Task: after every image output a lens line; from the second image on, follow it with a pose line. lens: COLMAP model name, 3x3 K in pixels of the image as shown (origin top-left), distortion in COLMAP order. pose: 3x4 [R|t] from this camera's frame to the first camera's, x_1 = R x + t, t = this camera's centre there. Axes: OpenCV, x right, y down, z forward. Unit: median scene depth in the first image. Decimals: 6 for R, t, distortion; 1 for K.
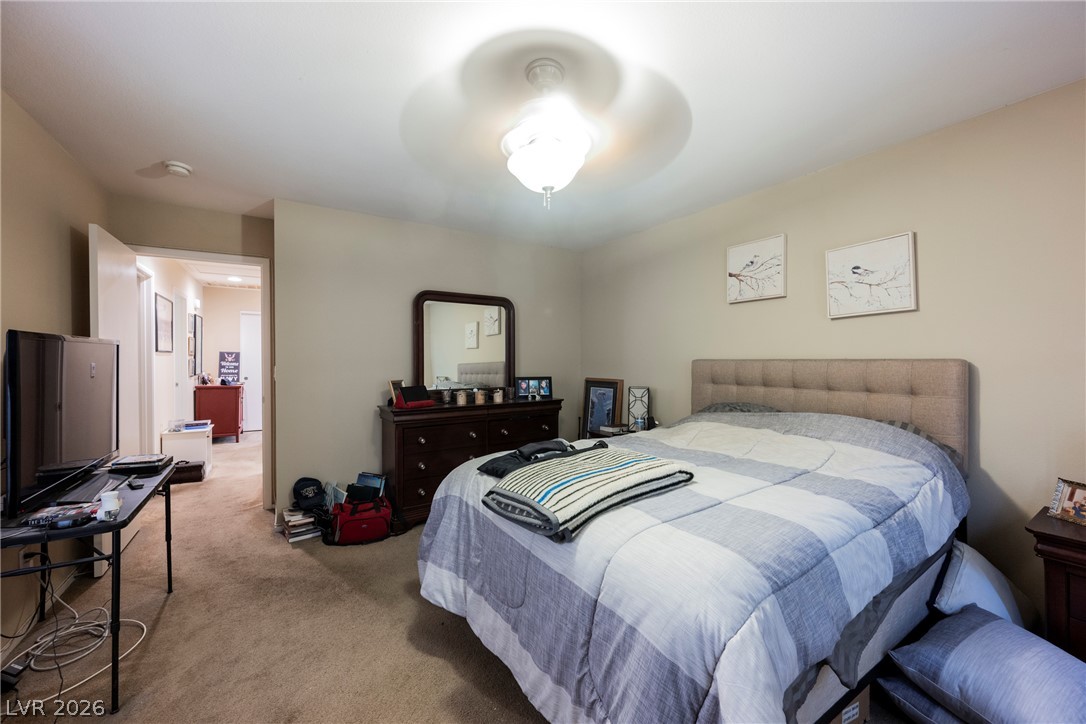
lens RADIAL K [[416.2, 0, 540.3], [0, 416.2, 361.8], [0, 0, 1]] dist [-0.000653, 0.000059]
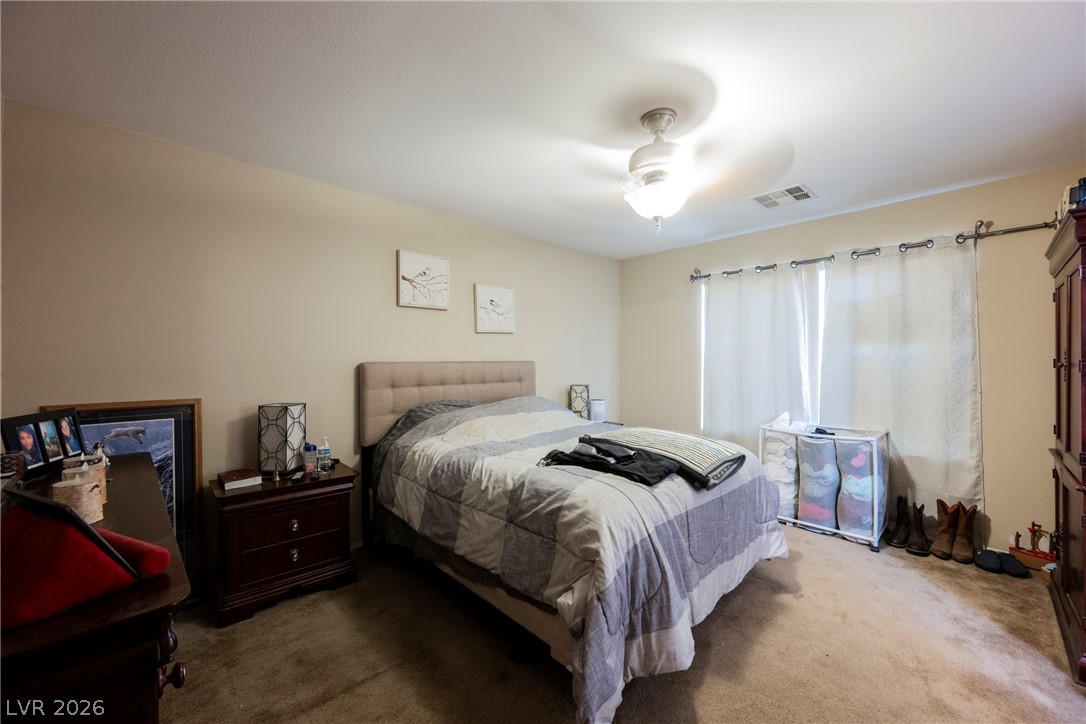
lens RADIAL K [[424.1, 0, 545.6], [0, 424.1, 364.2], [0, 0, 1]] dist [0.001873, 0.000344]
pose [[-0.192690, -0.007464, 0.981231, -0.746511], [0.008671, 0.999919, 0.009309, -0.008285], [-0.981221, 0.010302, -0.192609, 1.046743]]
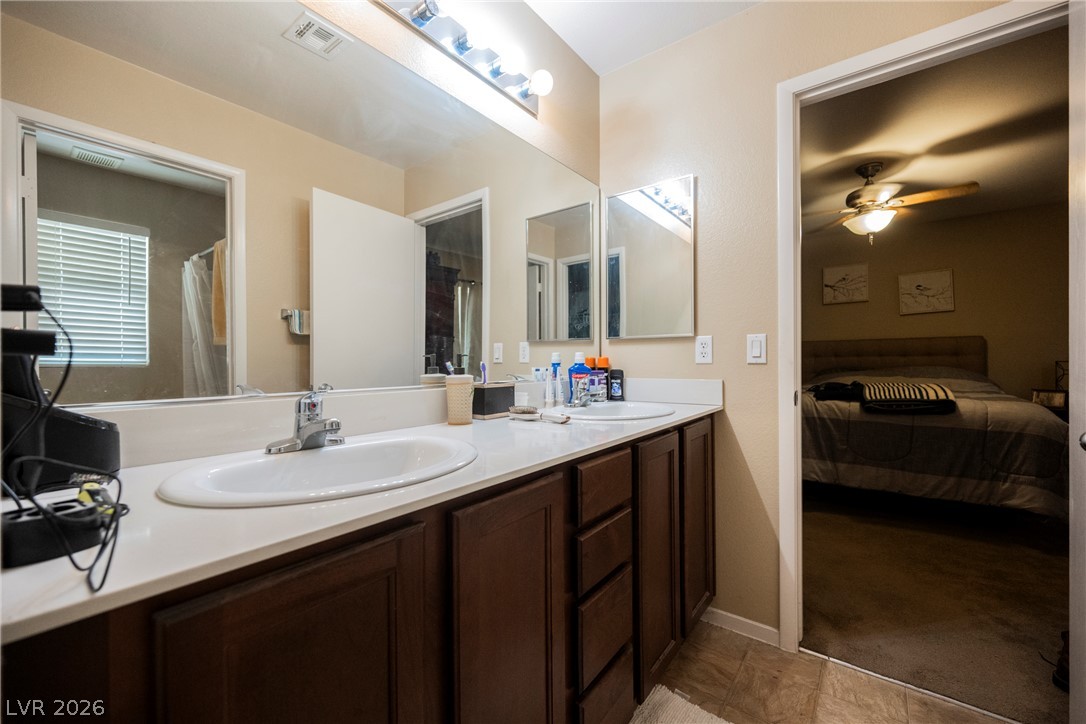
lens RADIAL K [[428.0, 0, 544.7], [0, 428.0, 359.6], [0, 0, 1]] dist [-0.002284, 0.000093]
pose [[0.942388, -0.006956, 0.334450, -1.278867], [0.009822, 0.999928, -0.006881, 0.078807], [-0.334378, 0.009770, 0.942388, -0.169105]]
